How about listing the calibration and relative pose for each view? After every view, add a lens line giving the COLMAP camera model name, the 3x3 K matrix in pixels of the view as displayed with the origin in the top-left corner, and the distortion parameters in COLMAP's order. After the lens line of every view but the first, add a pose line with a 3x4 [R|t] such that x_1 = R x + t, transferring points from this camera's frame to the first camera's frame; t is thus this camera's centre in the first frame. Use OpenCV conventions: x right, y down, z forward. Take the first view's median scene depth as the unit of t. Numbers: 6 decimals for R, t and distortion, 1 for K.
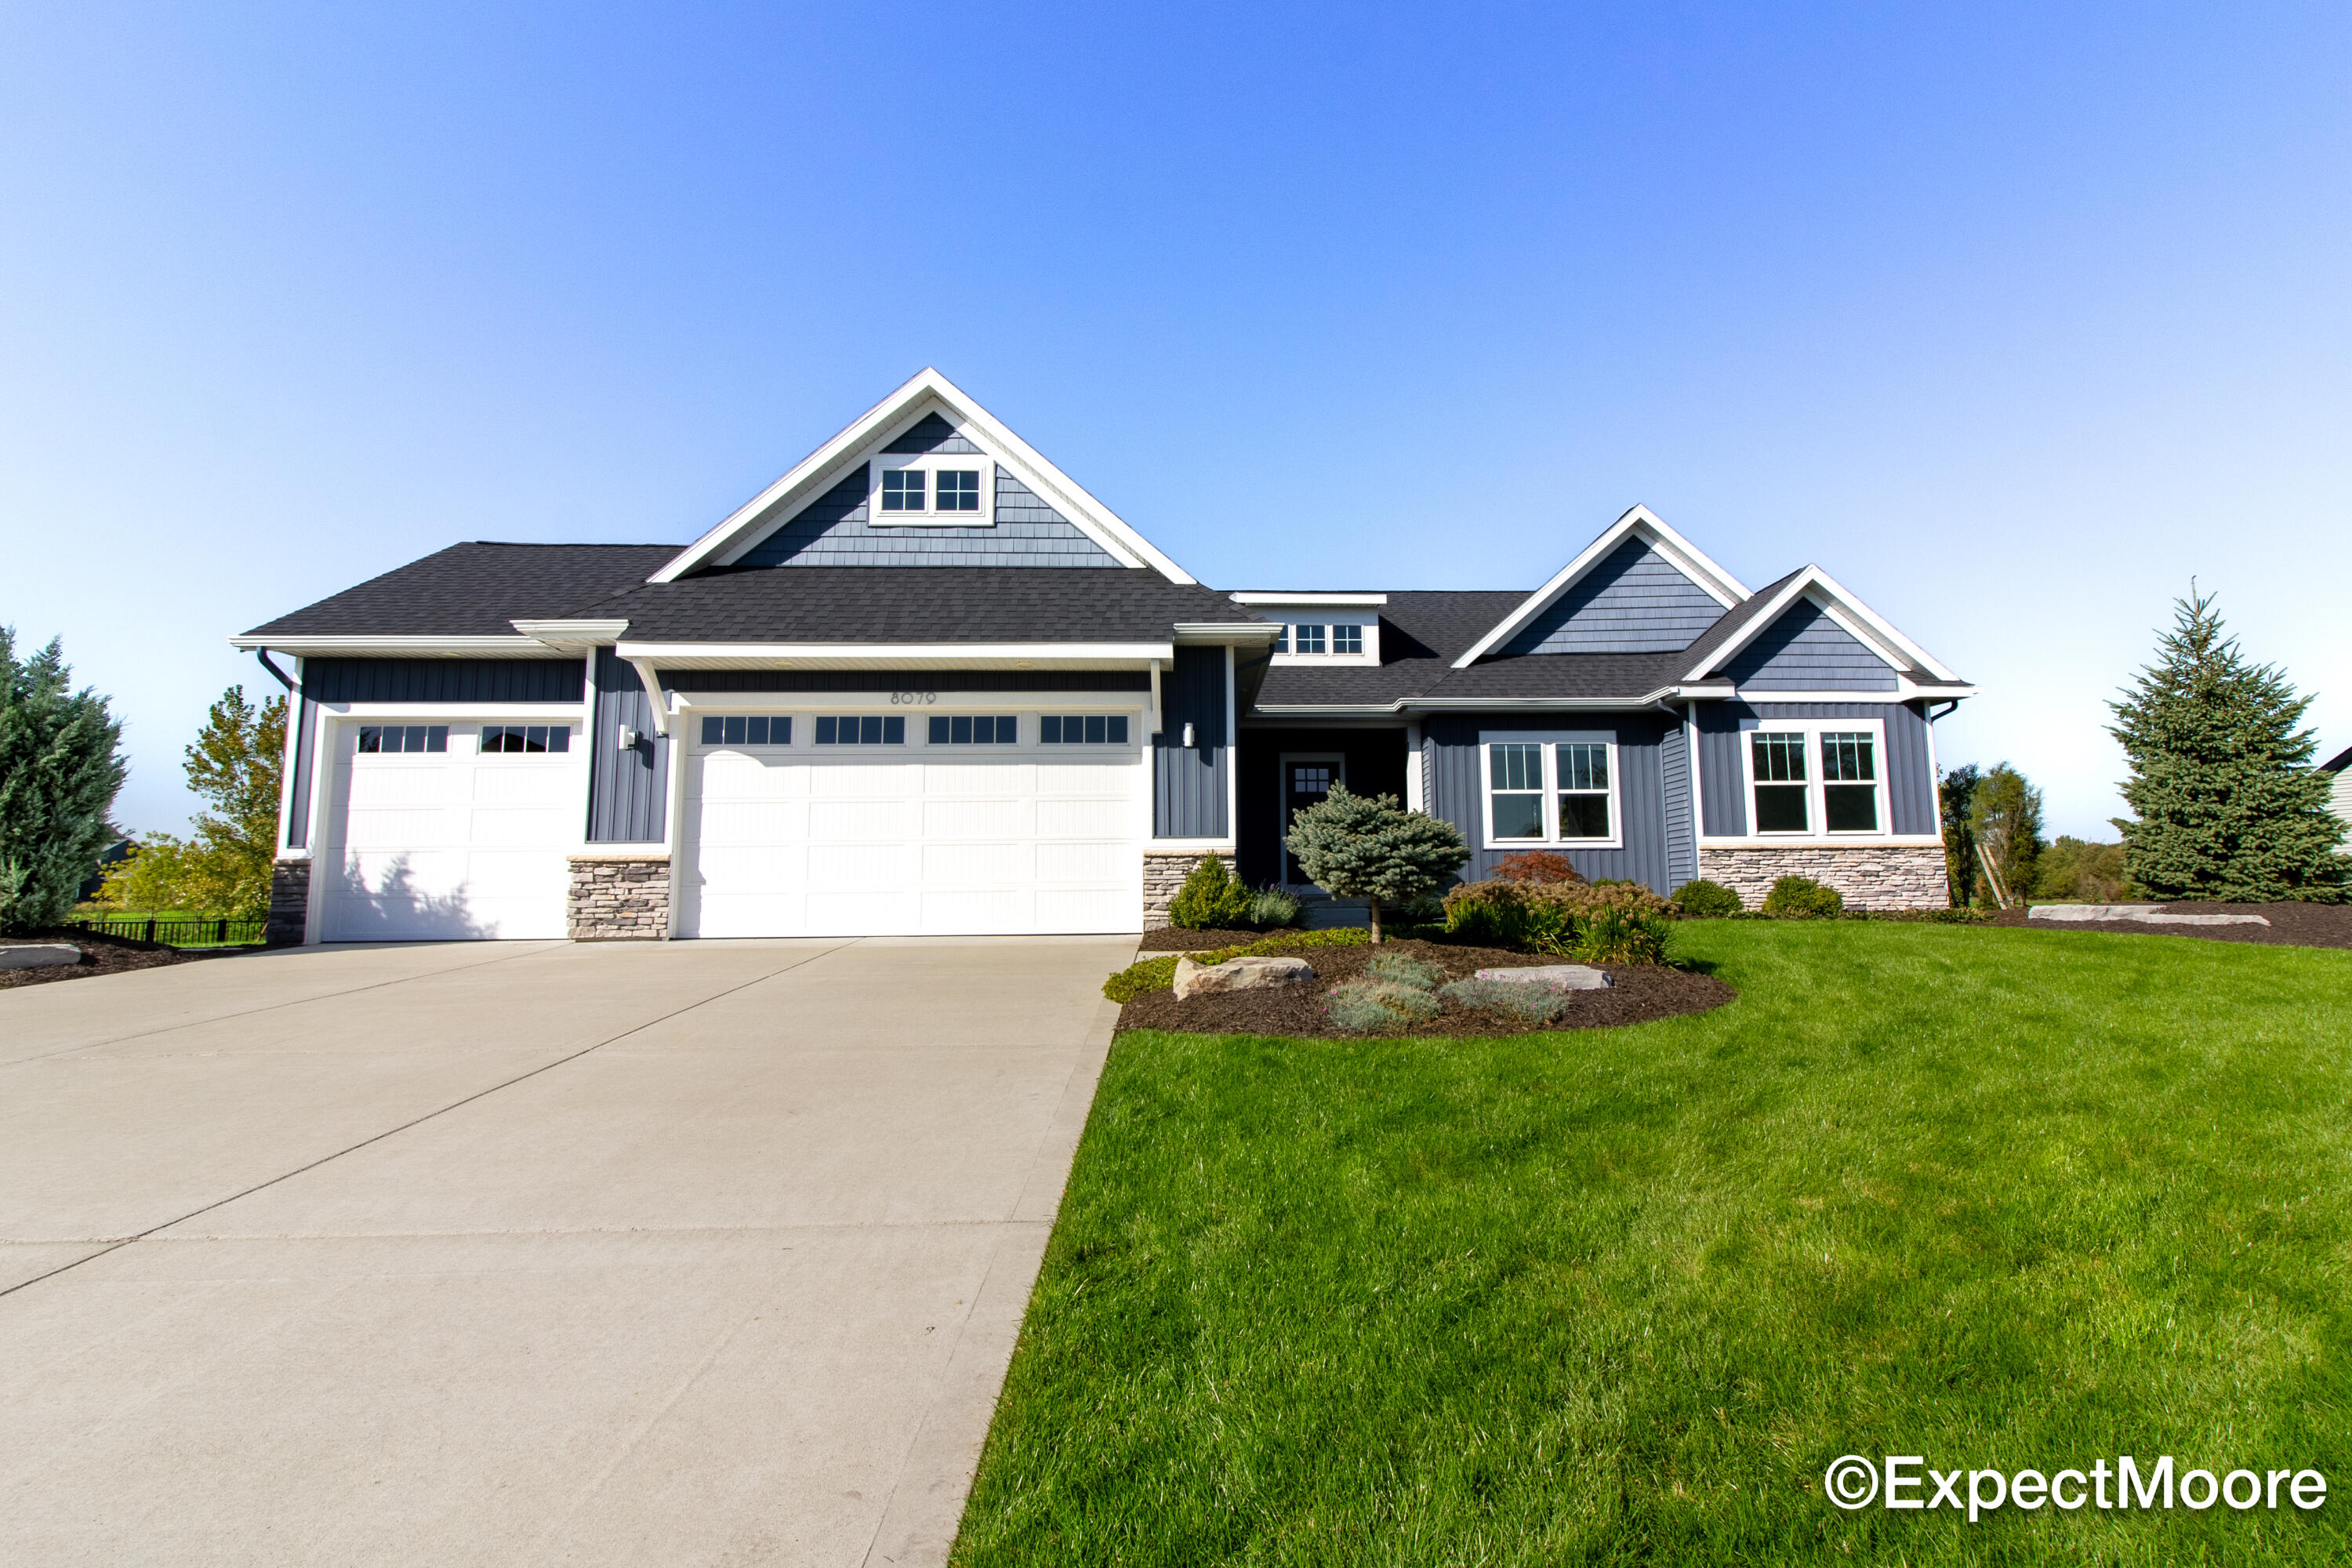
lens RADIAL K [[1180.9, 0, 1237.3], [0, 1180.9, 755.6], [0, 0, 1]] dist [0.012676, 0.001493]
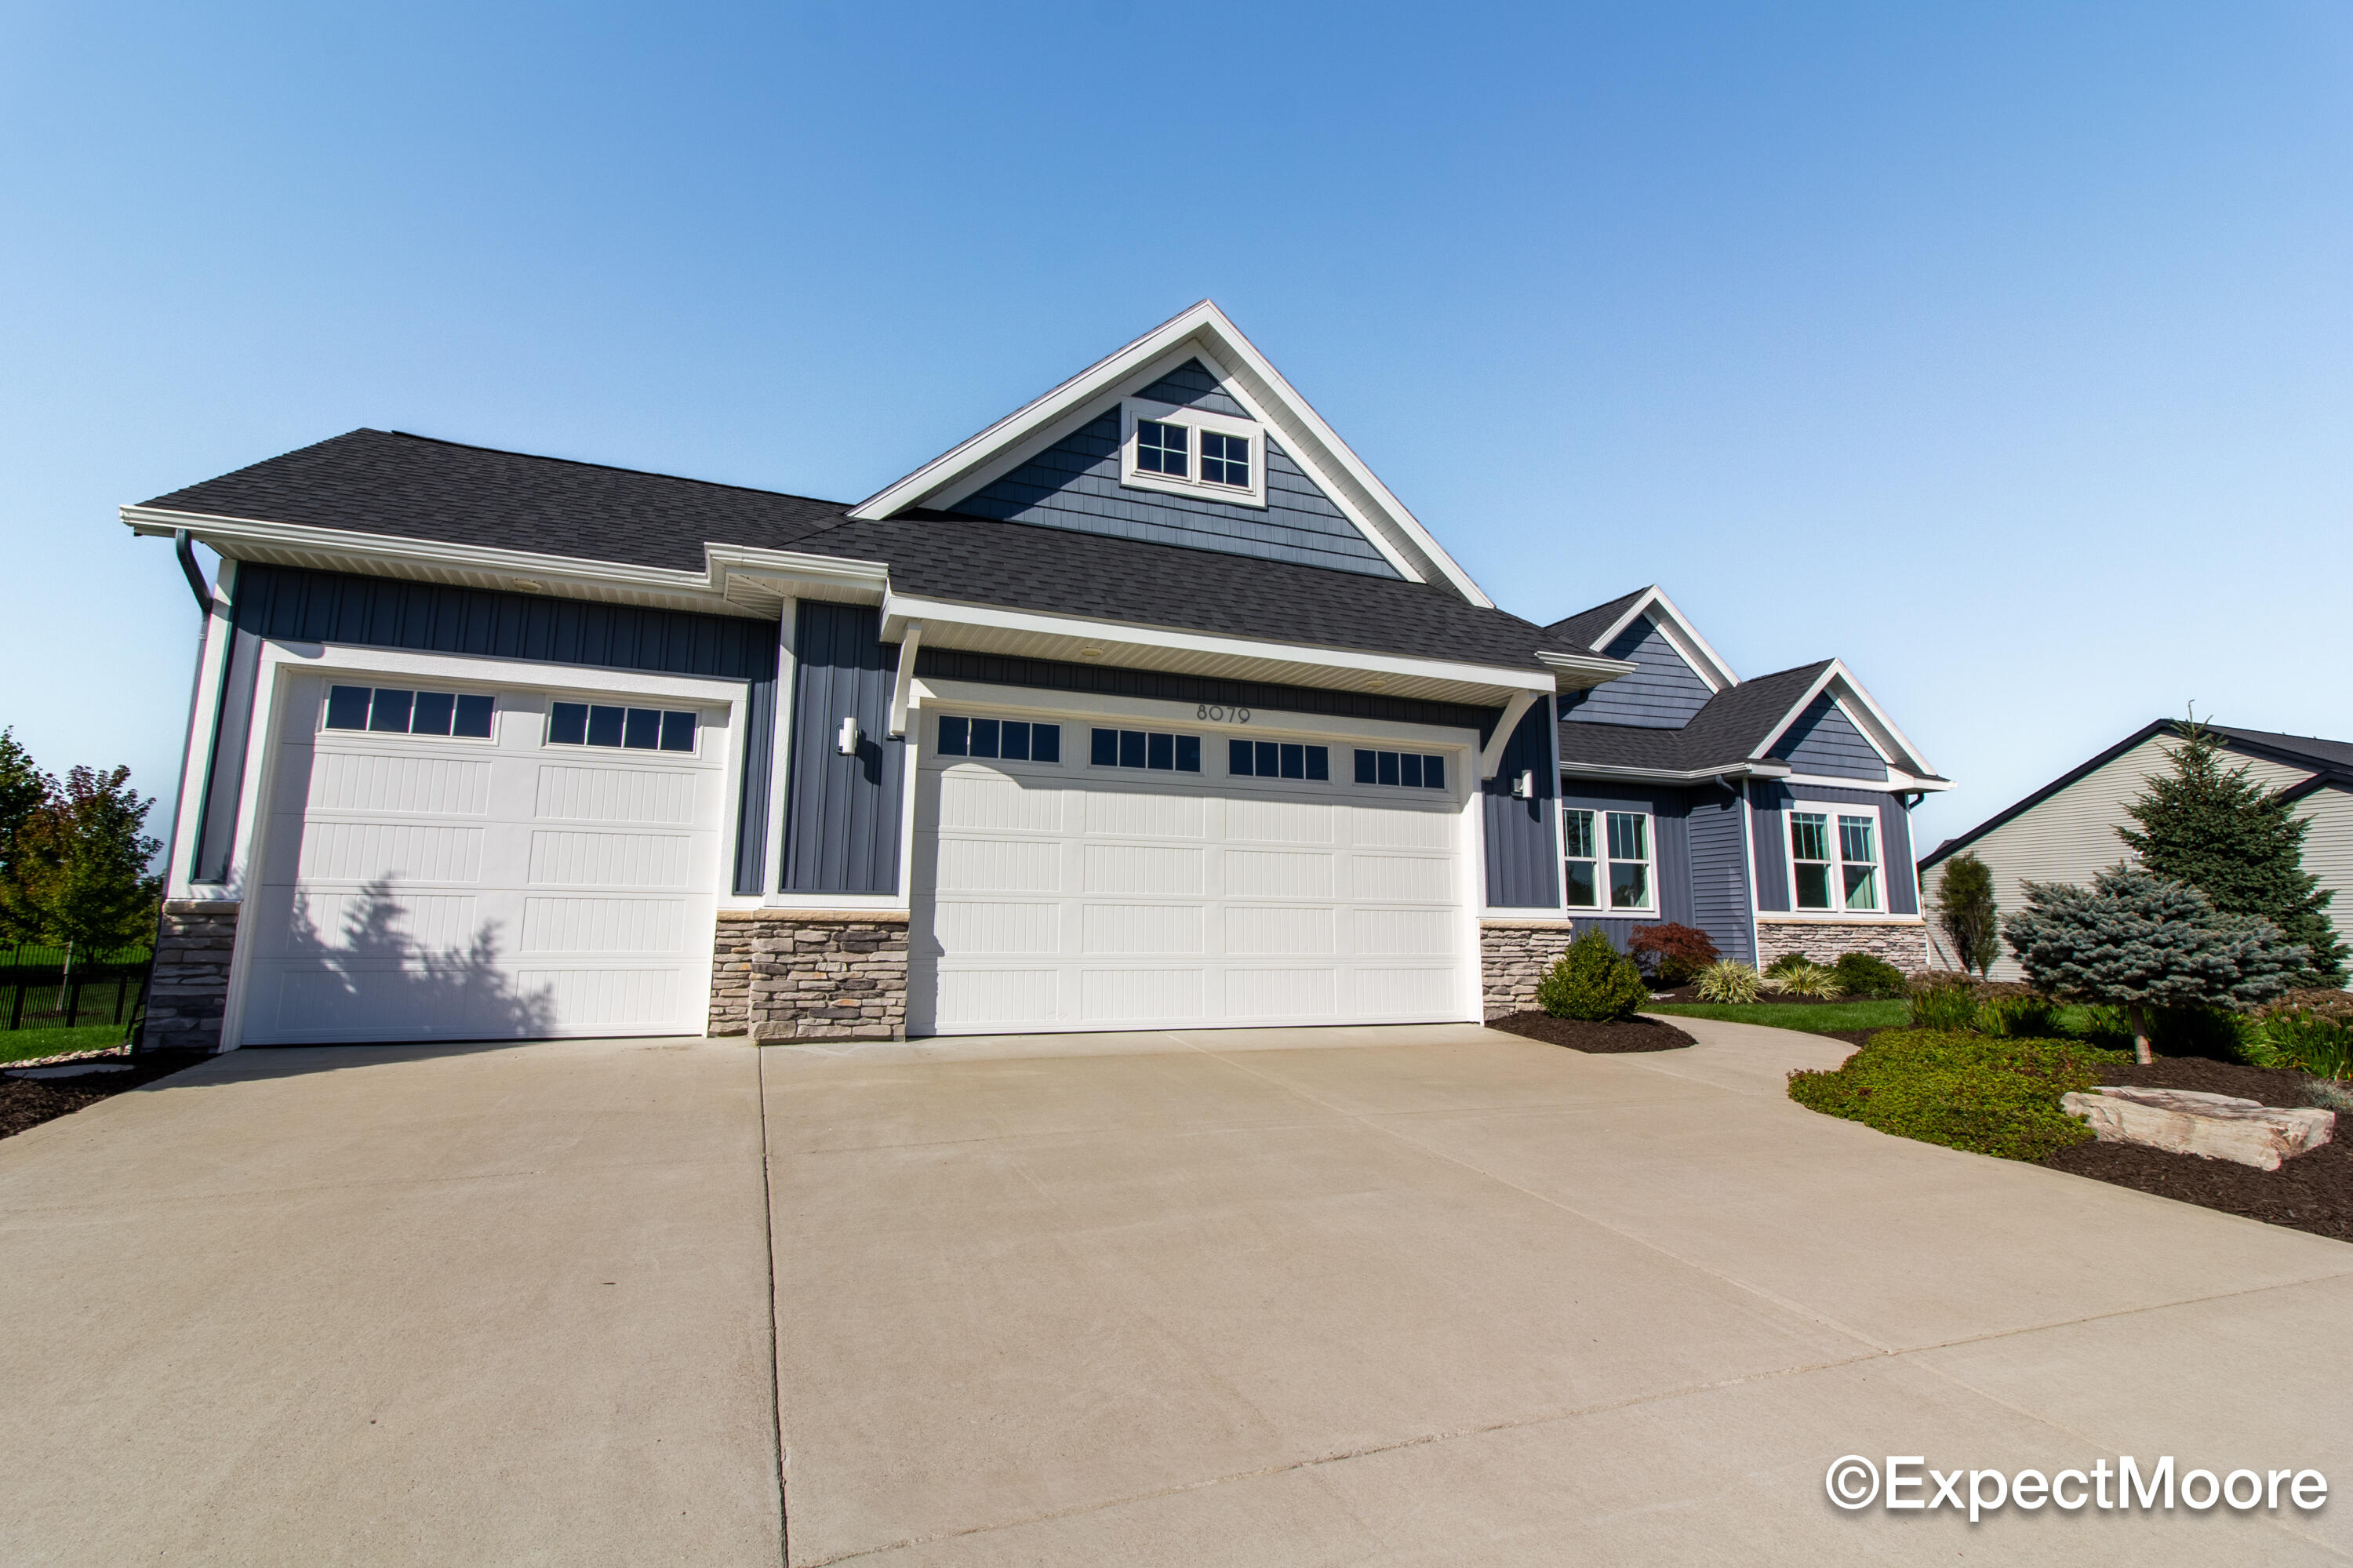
lens RADIAL K [[1084.9, 0, 1174.5], [0, 1084.9, 764.3], [0, 0, 1]] dist [0.010512, -0.000990]
pose [[0.944100, 0.067985, 0.322572, -0.491739], [-0.055883, 0.997347, -0.046642, 0.017218], [-0.324887, 0.026009, 0.945395, 0.324559]]
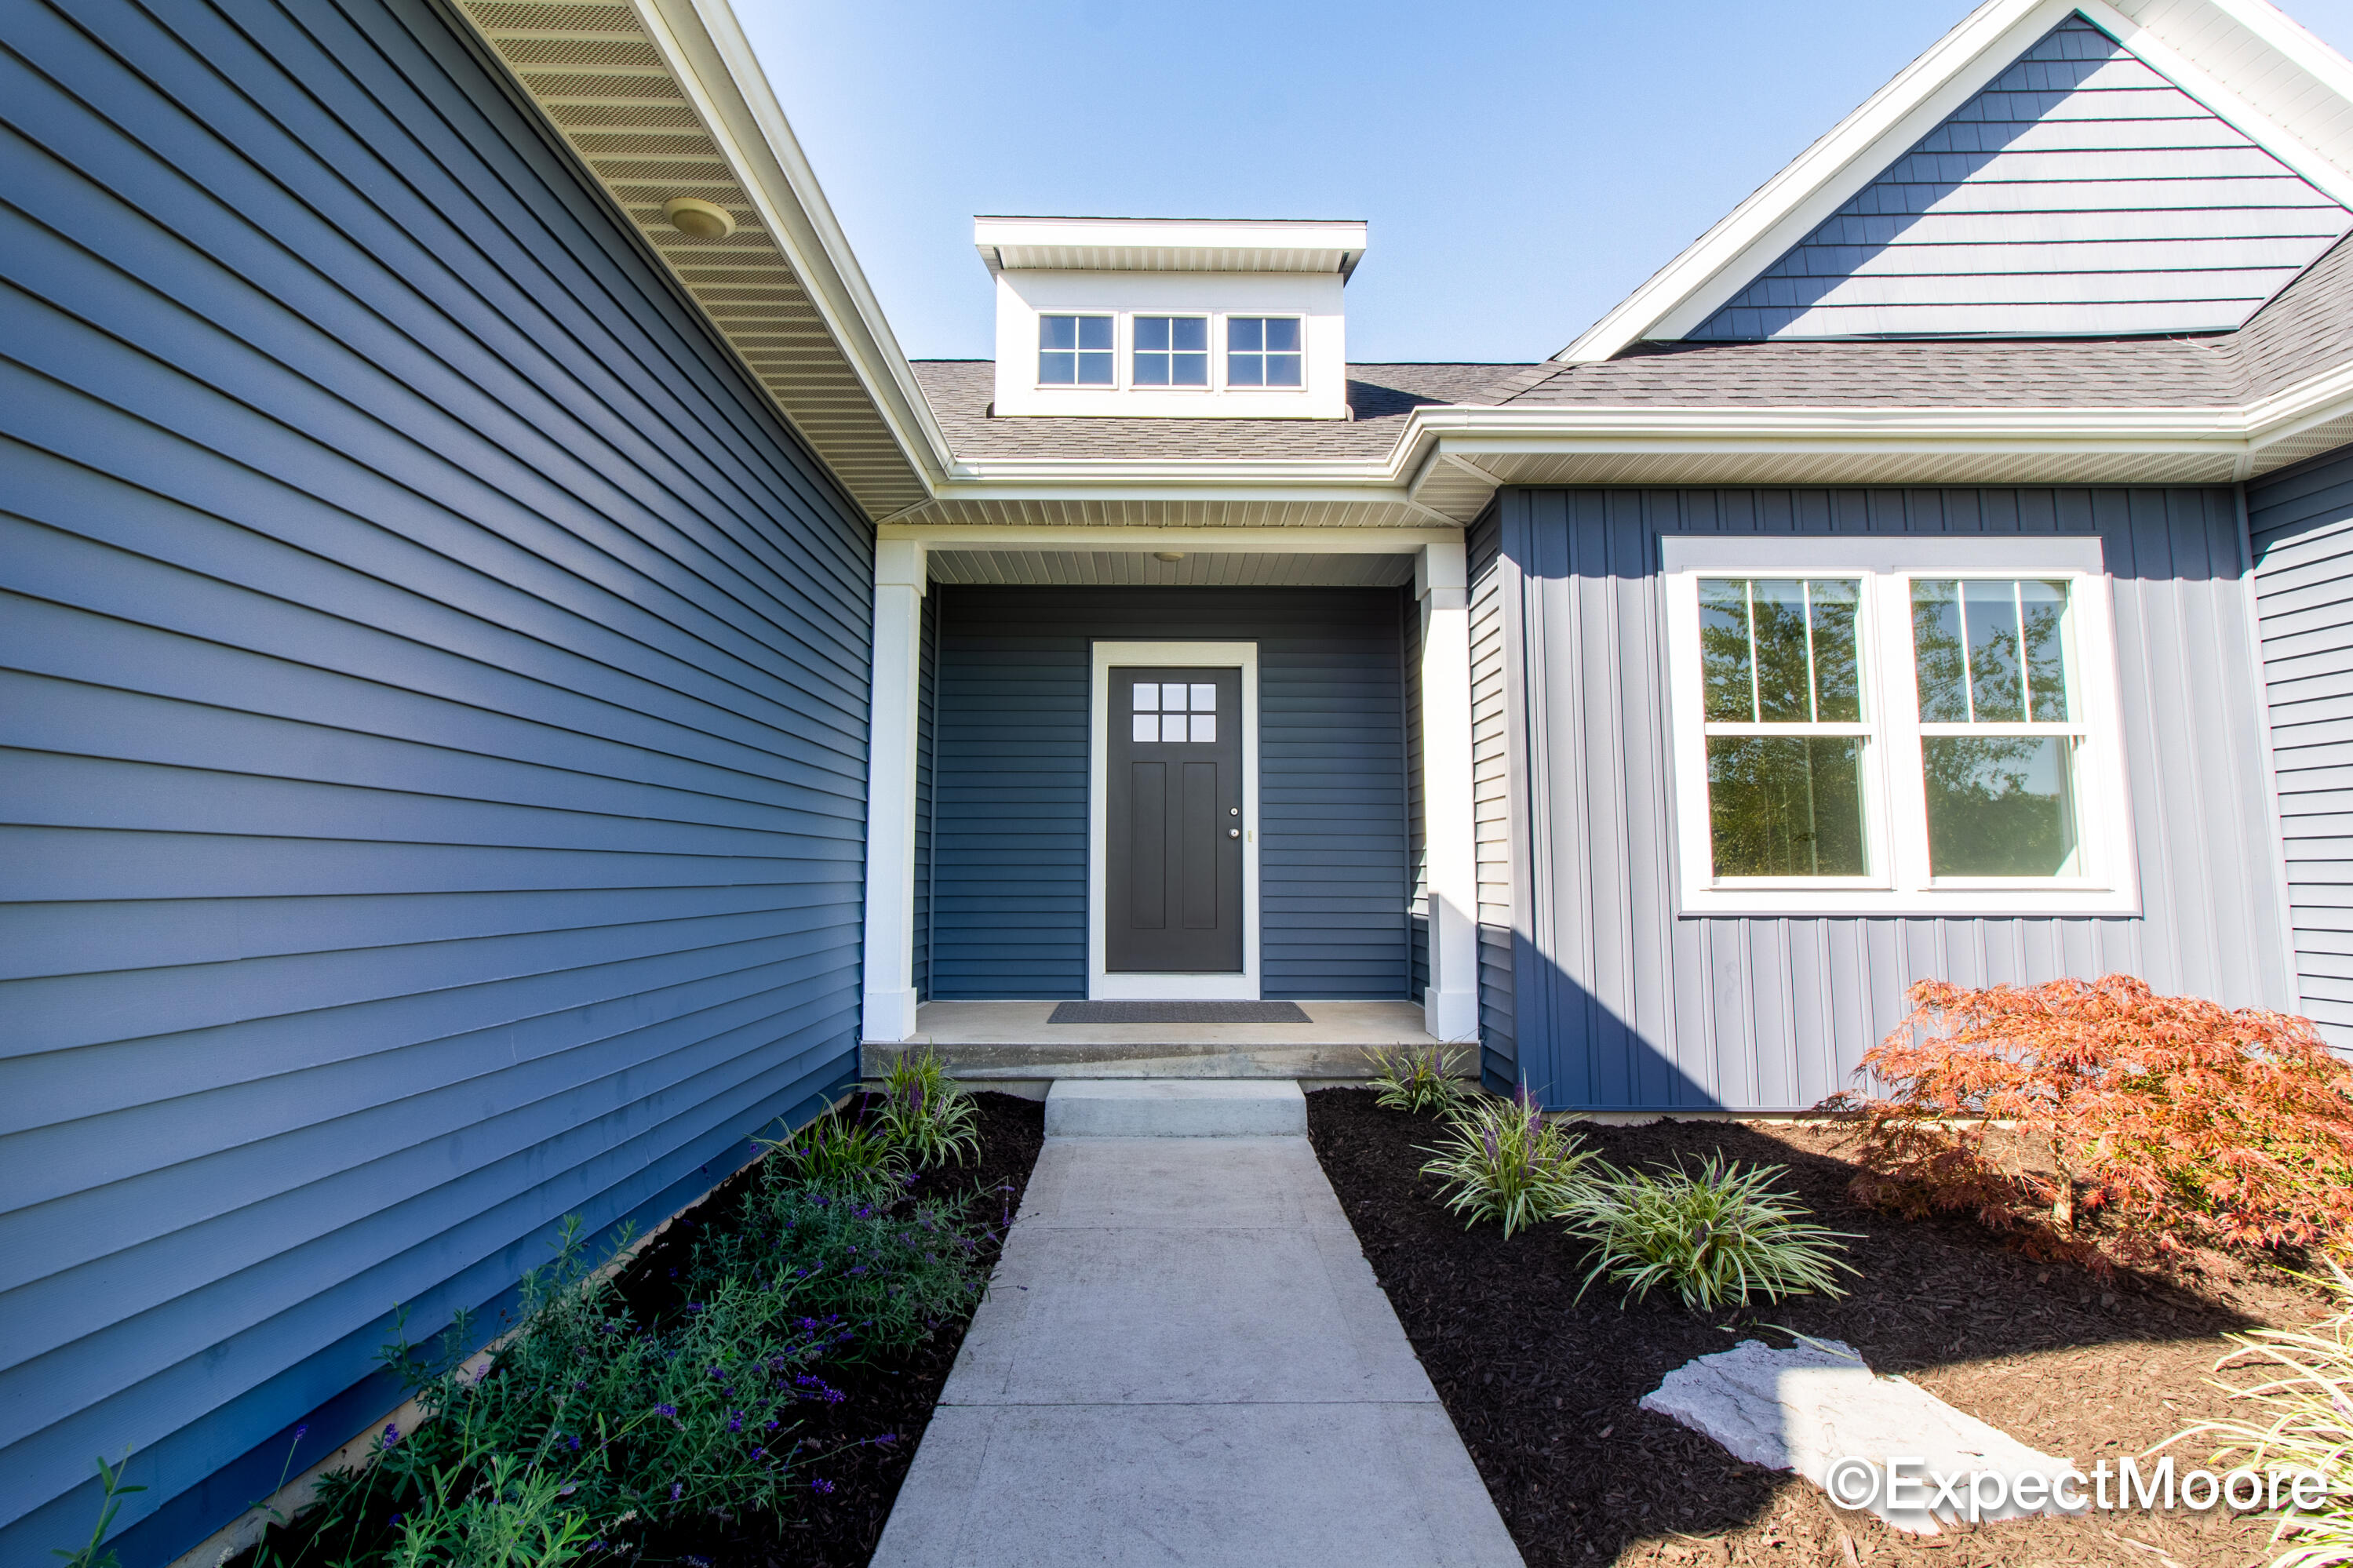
lens RADIAL K [[1084.7, 0, 1178.1], [0, 1084.7, 772.4], [0, 0, 1]] dist [0.010512, -0.000990]
pose [[0.999645, 0.008671, -0.025203, 0.108939], [-0.008204, 0.999794, 0.018571, 0.050962], [0.025359, -0.018358, 0.999510, 0.923590]]
